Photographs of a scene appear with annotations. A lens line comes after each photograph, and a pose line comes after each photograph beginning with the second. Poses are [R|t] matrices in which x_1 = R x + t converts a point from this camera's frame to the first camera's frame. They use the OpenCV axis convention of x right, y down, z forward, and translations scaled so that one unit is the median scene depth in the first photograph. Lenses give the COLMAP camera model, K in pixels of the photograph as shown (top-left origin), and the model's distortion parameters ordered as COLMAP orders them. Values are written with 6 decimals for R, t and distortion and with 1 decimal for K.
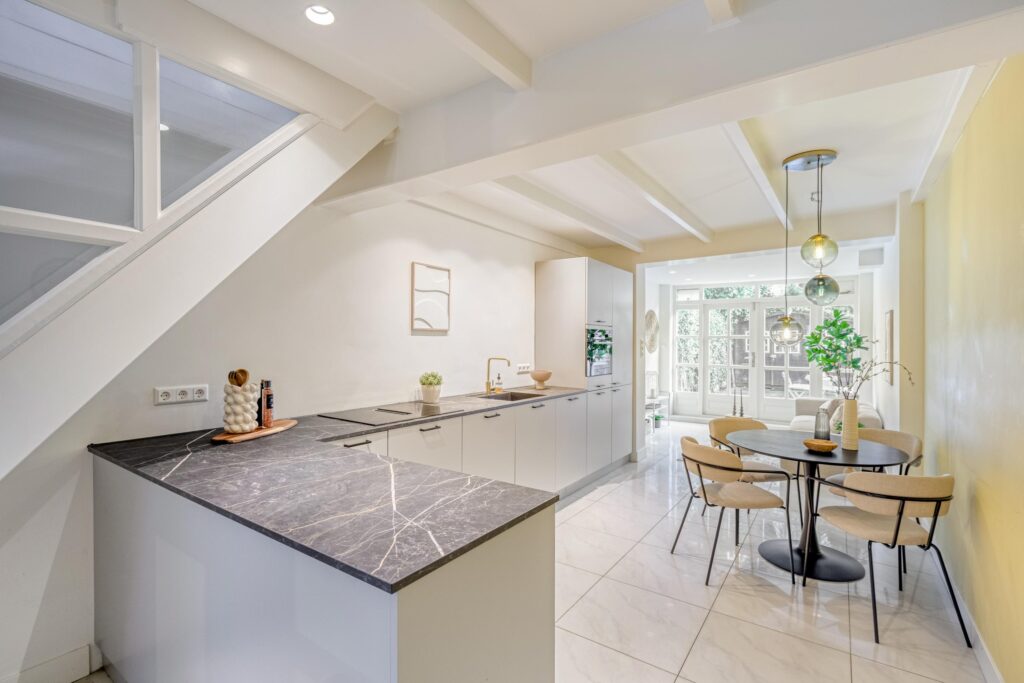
lens RADIAL K [[463.1, 0, 520.7], [0, 463.1, 336.1], [0, 0, 1]] dist [-0.000749, -0.000106]
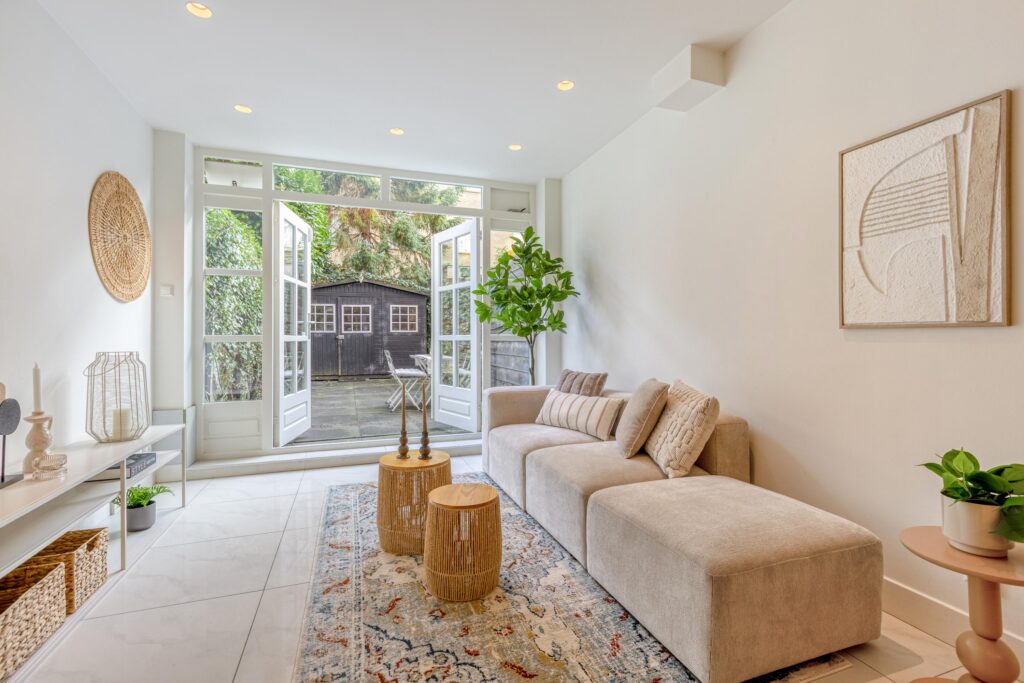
lens RADIAL K [[463.1, 0, 520.7], [0, 463.1, 336.1], [0, 0, 1]] dist [-0.000749, -0.000106]
pose [[0.589438, -0.016260, 0.807650, 0.281600], [0.003999, 0.999844, 0.017211, 0.086709], [-0.807804, -0.006915, 0.589411, 0.875256]]
